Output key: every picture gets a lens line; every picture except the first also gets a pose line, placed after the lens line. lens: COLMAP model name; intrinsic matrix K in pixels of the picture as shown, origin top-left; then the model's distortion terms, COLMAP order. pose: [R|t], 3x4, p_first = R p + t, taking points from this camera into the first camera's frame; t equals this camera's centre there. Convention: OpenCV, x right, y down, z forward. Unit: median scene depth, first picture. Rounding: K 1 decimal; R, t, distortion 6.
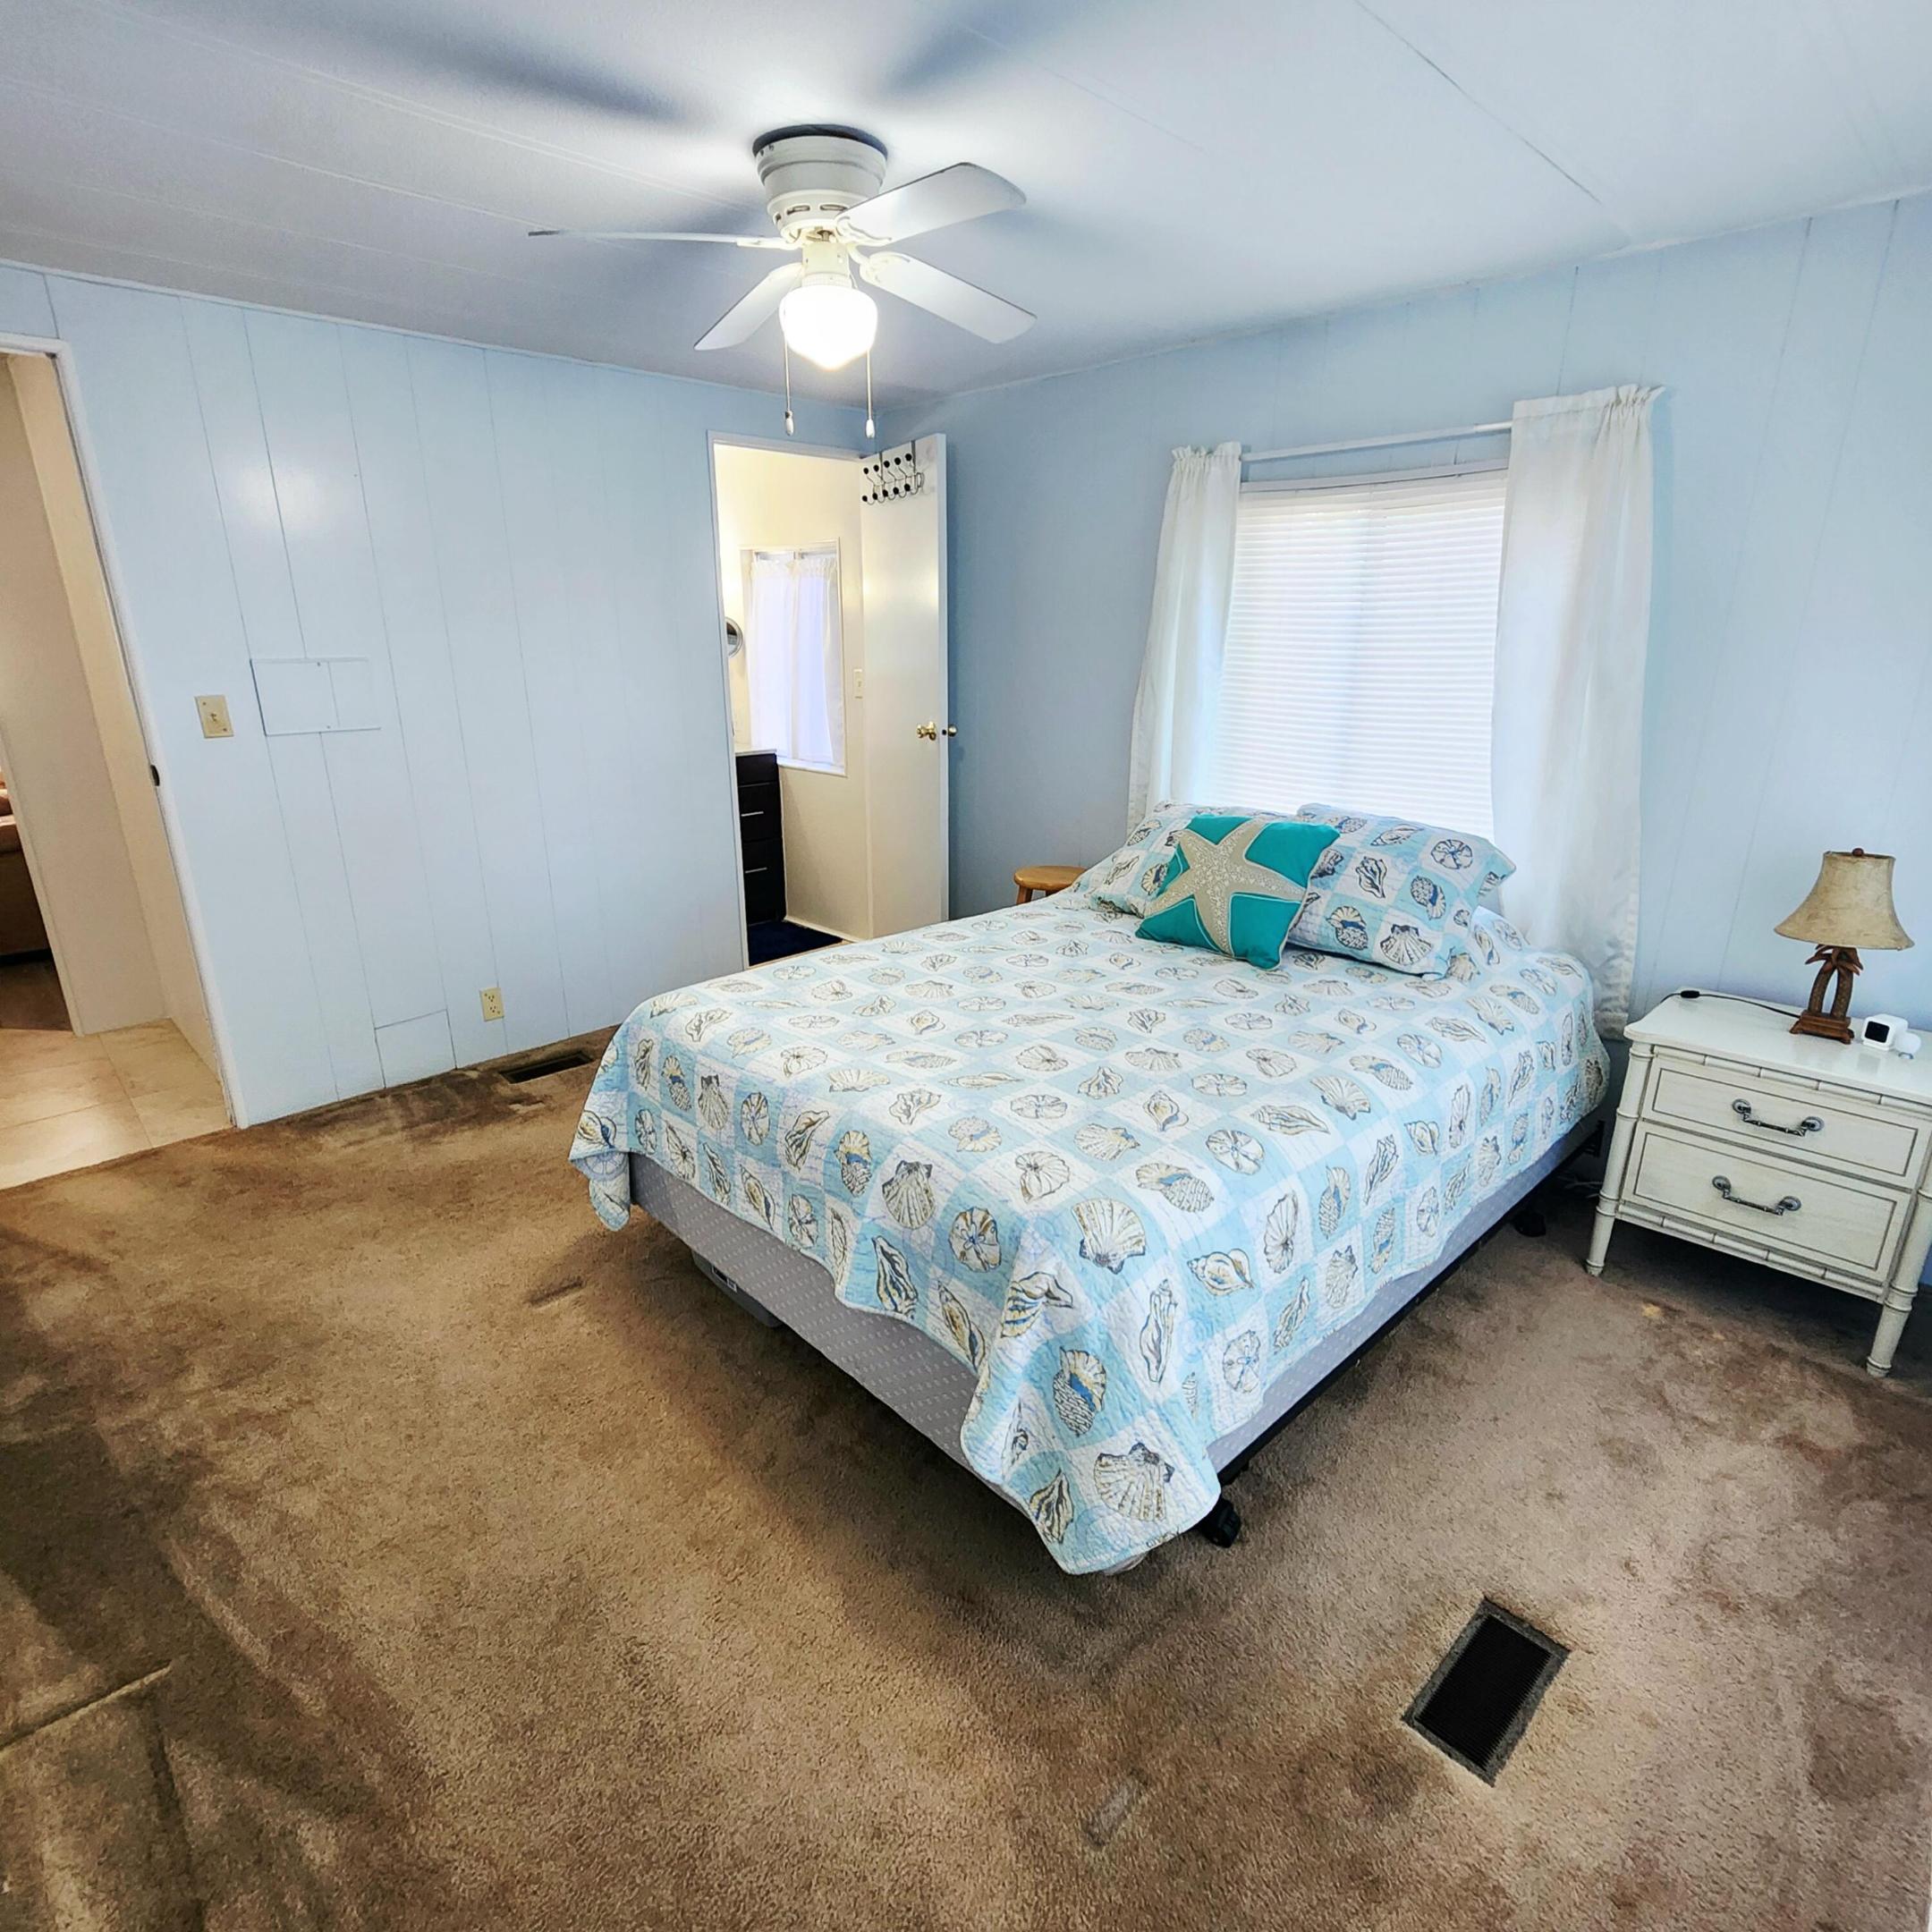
lens RADIAL K [[1064.3, 0, 965.4], [0, 1064.3, 971.6], [0, 0, 1]] dist [0.004296, 0.000184]
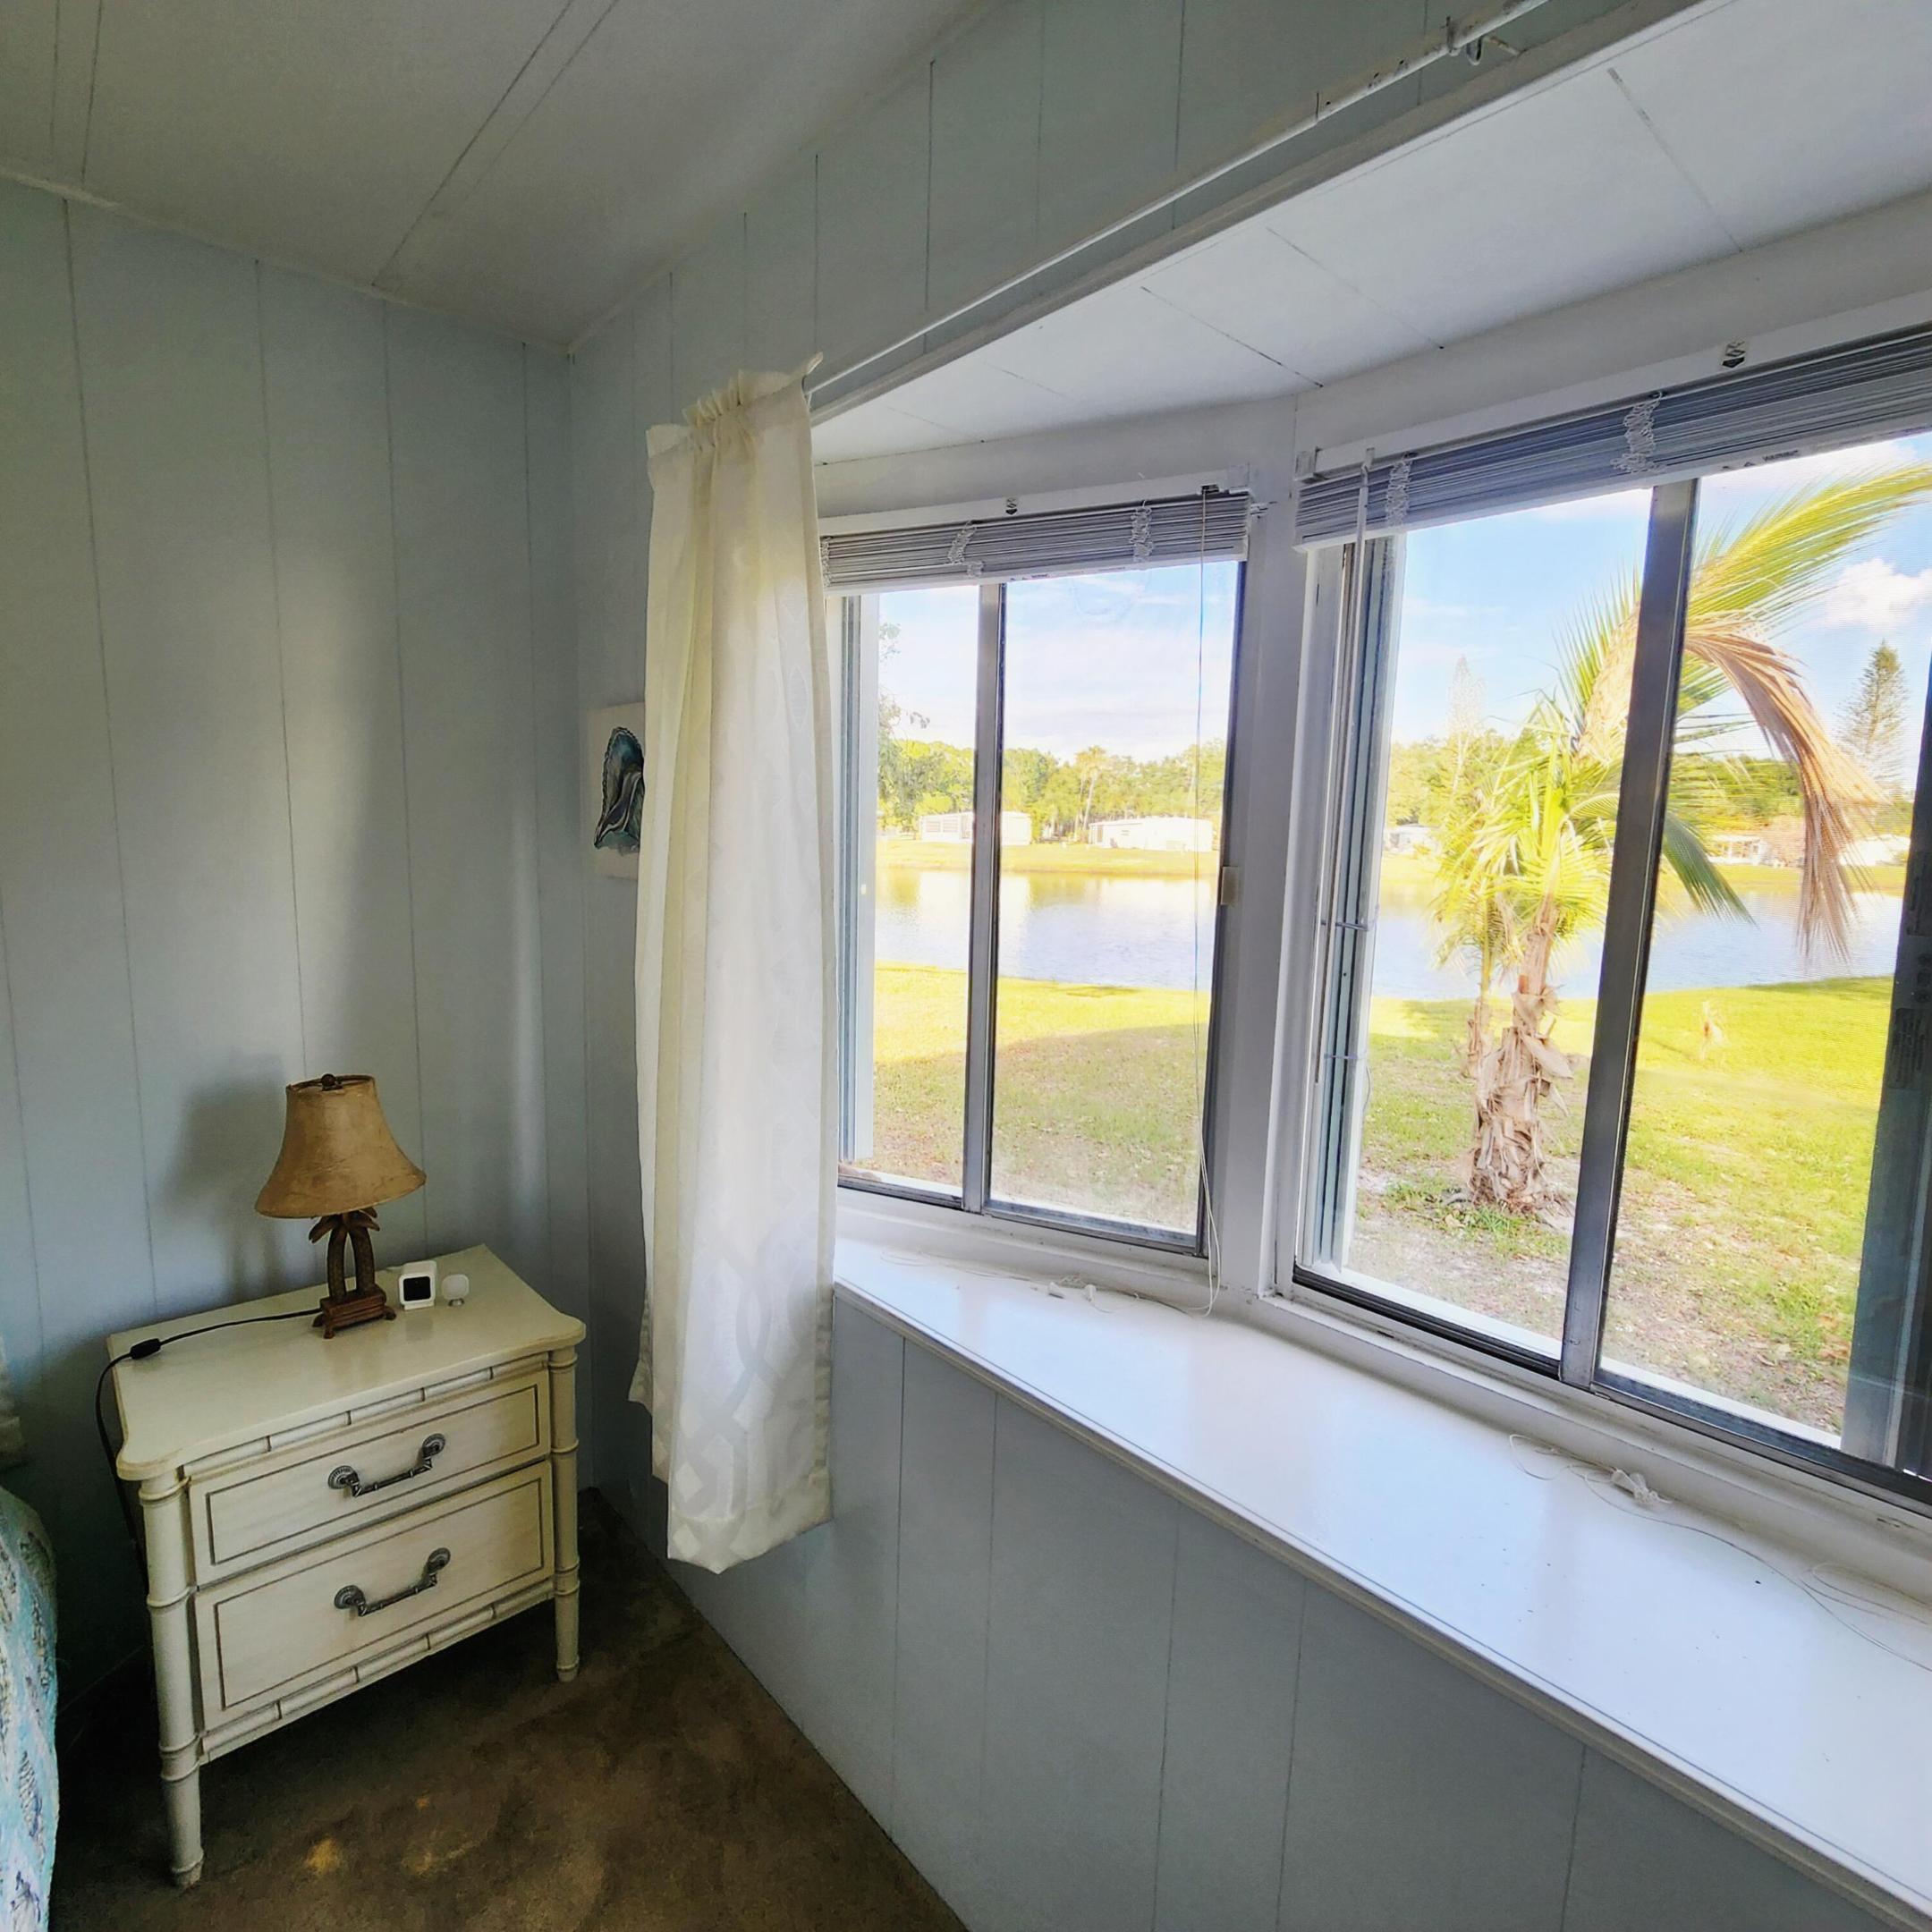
lens RADIAL K [[1064.3, 0, 965.4], [0, 1064.3, 971.6], [0, 0, 1]] dist [0.004296, 0.000184]
pose [[0.055242, -0.134202, 0.989413, 0.125749], [0.275270, 0.954571, 0.114107, -0.142860], [-0.959778, 0.266053, 0.089674, 0.469260]]
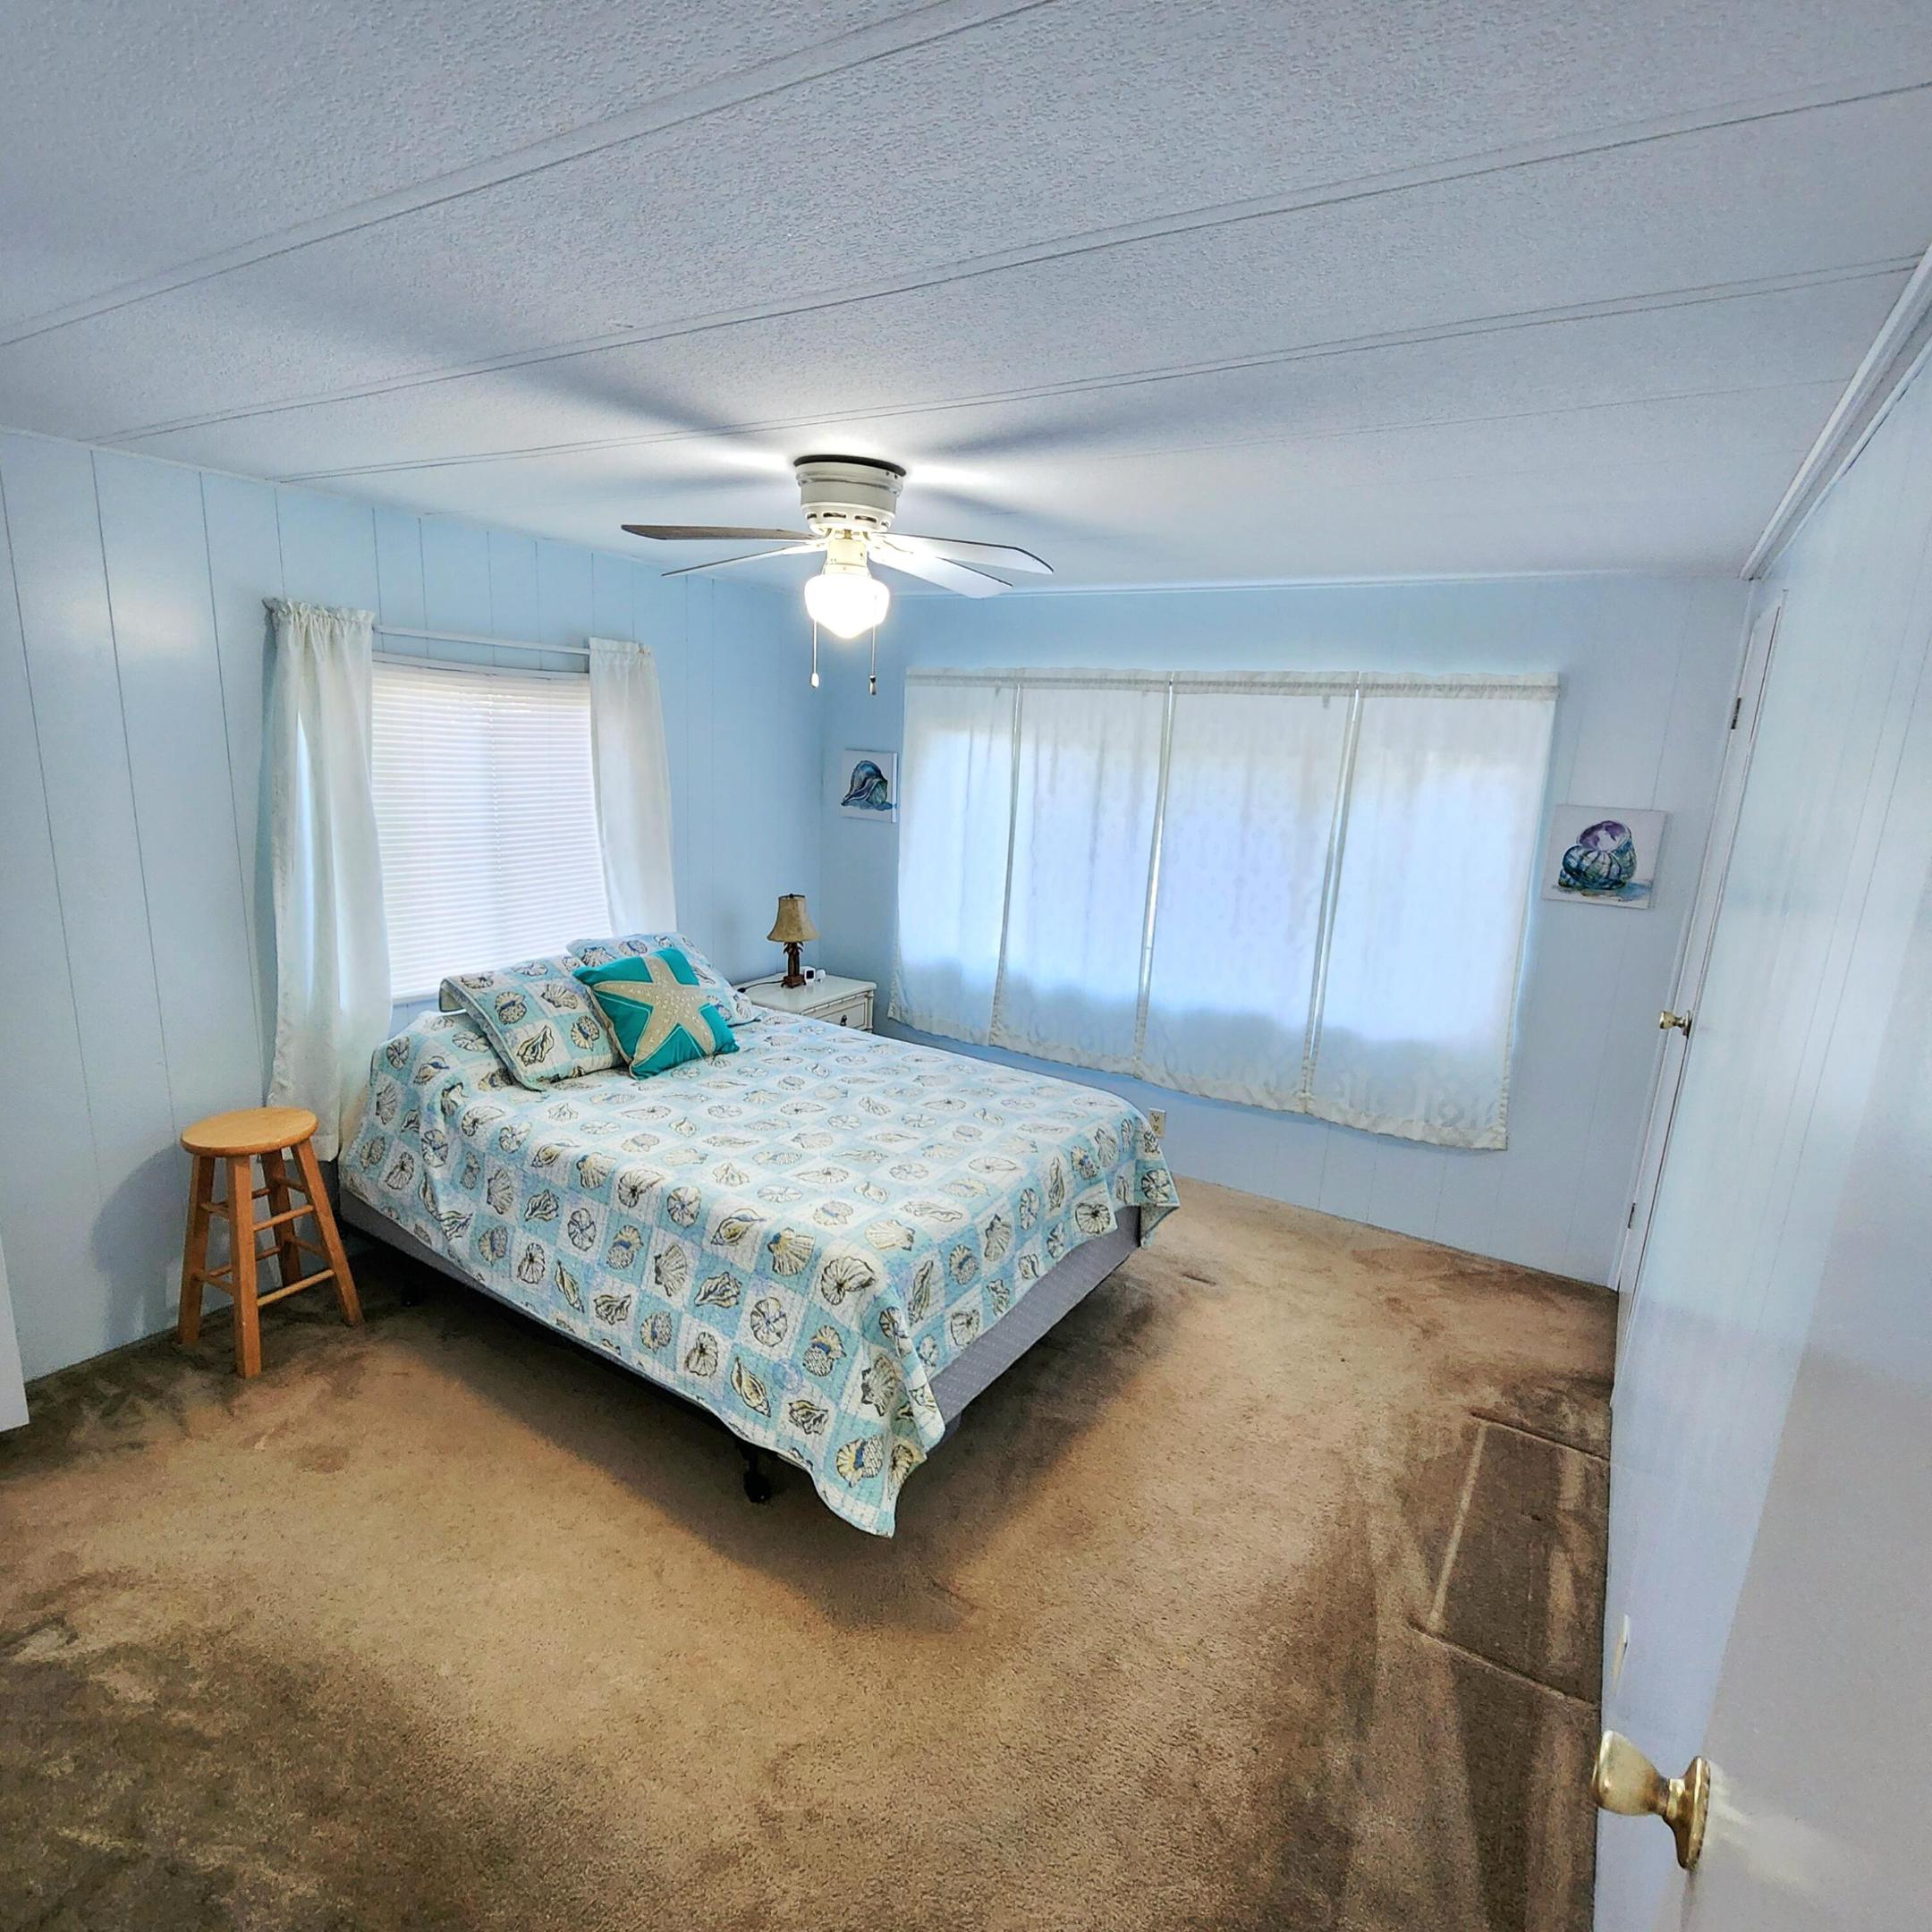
lens RADIAL K [[1064.3, 0, 965.4], [0, 1064.3, 971.6], [0, 0, 1]] dist [0.004296, 0.000184]
pose [[-0.247247, -0.226275, 0.942162, -1.188811], [0.245799, 0.925898, 0.286873, -0.469660], [-0.937257, 0.302511, -0.173308, 1.055210]]
